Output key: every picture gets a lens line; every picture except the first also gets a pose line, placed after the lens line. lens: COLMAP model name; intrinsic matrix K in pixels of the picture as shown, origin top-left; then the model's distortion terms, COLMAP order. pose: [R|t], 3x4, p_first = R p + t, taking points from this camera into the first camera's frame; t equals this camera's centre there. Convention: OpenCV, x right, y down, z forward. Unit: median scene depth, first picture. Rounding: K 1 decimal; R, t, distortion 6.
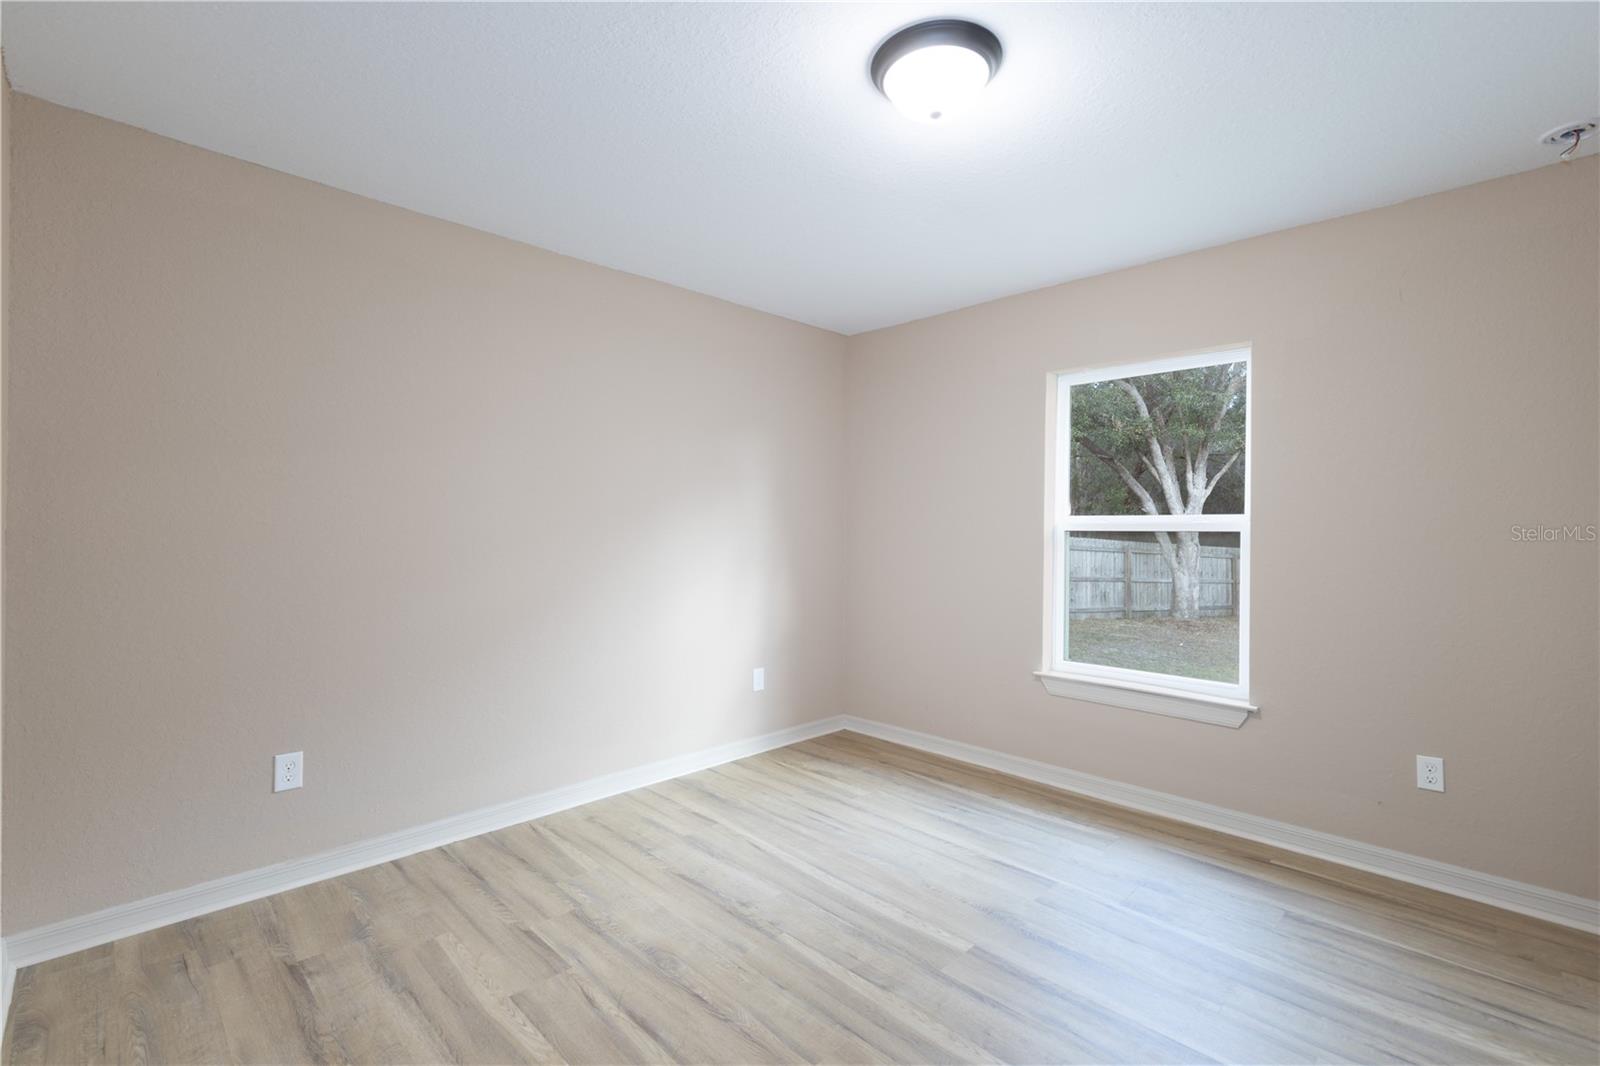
lens RADIAL K [[718.4, 0, 797.0], [0, 718.4, 533.0], [0, 0, 1]] dist [0.007436, -0.000861]
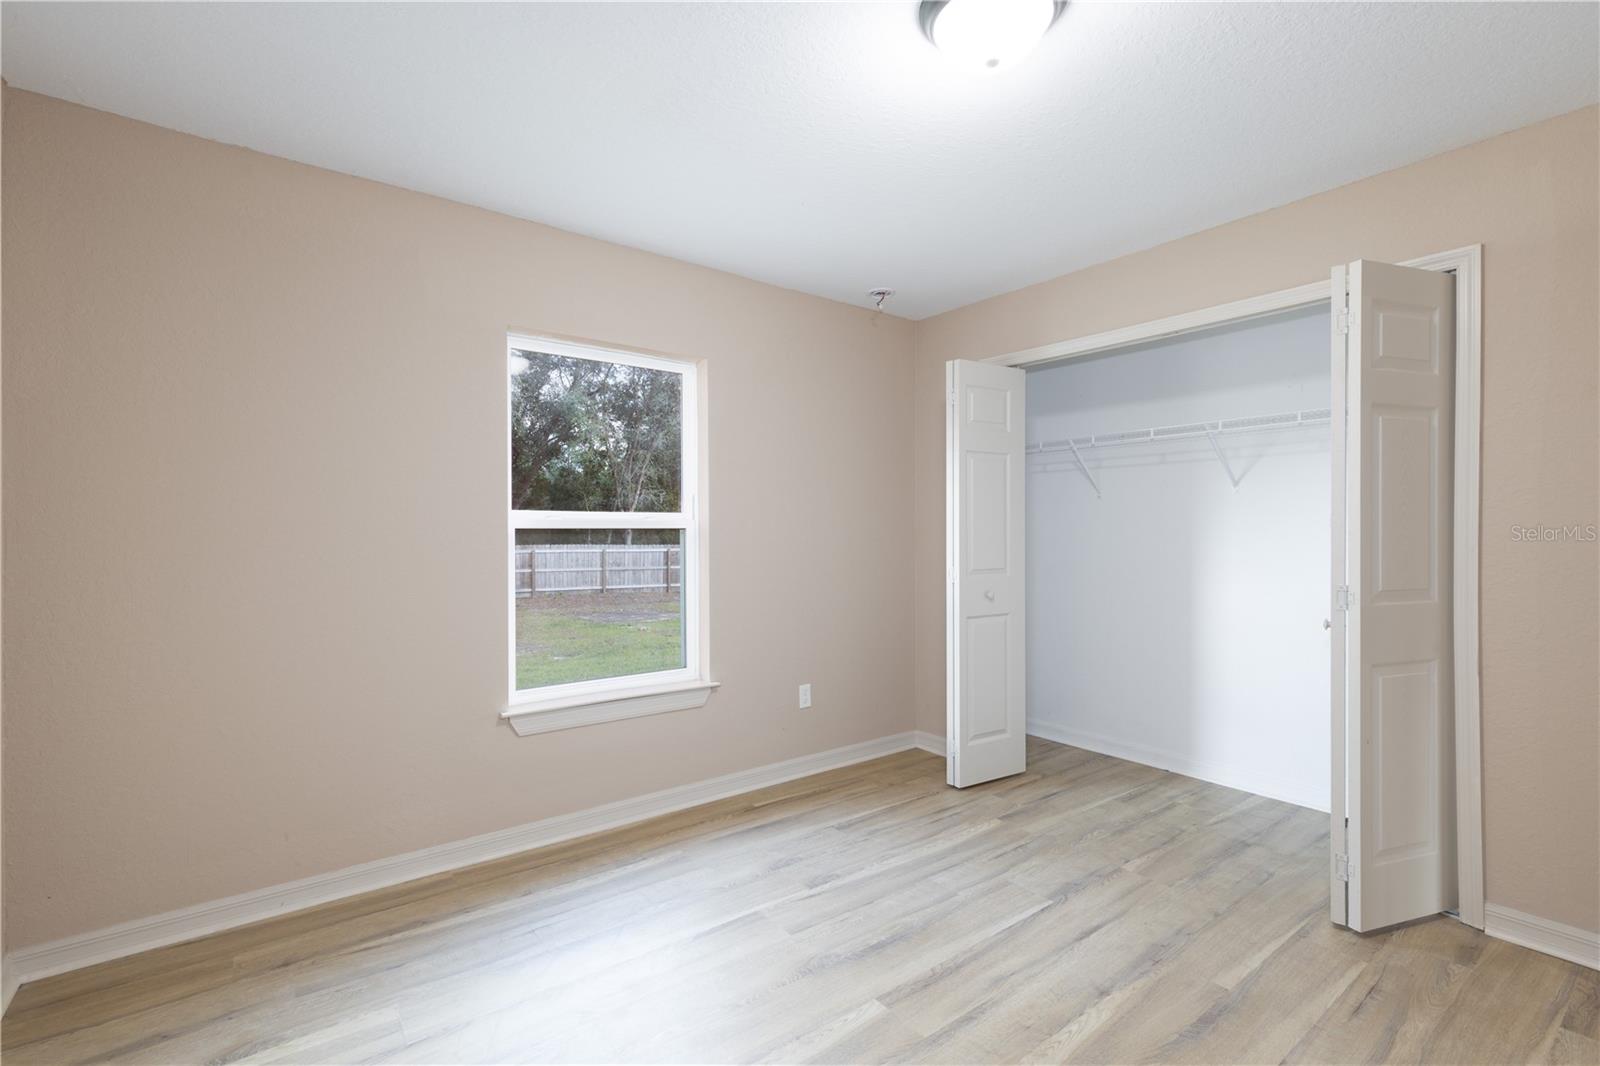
lens RADIAL K [[718.4, 0, 797.0], [0, 718.4, 533.0], [0, 0, 1]] dist [0.007436, -0.000861]
pose [[0.130973, -0.010487, 0.991331, -0.452281], [0.007733, 0.999924, 0.009556, -0.004170], [-0.991356, 0.006415, 0.131044, 0.696725]]
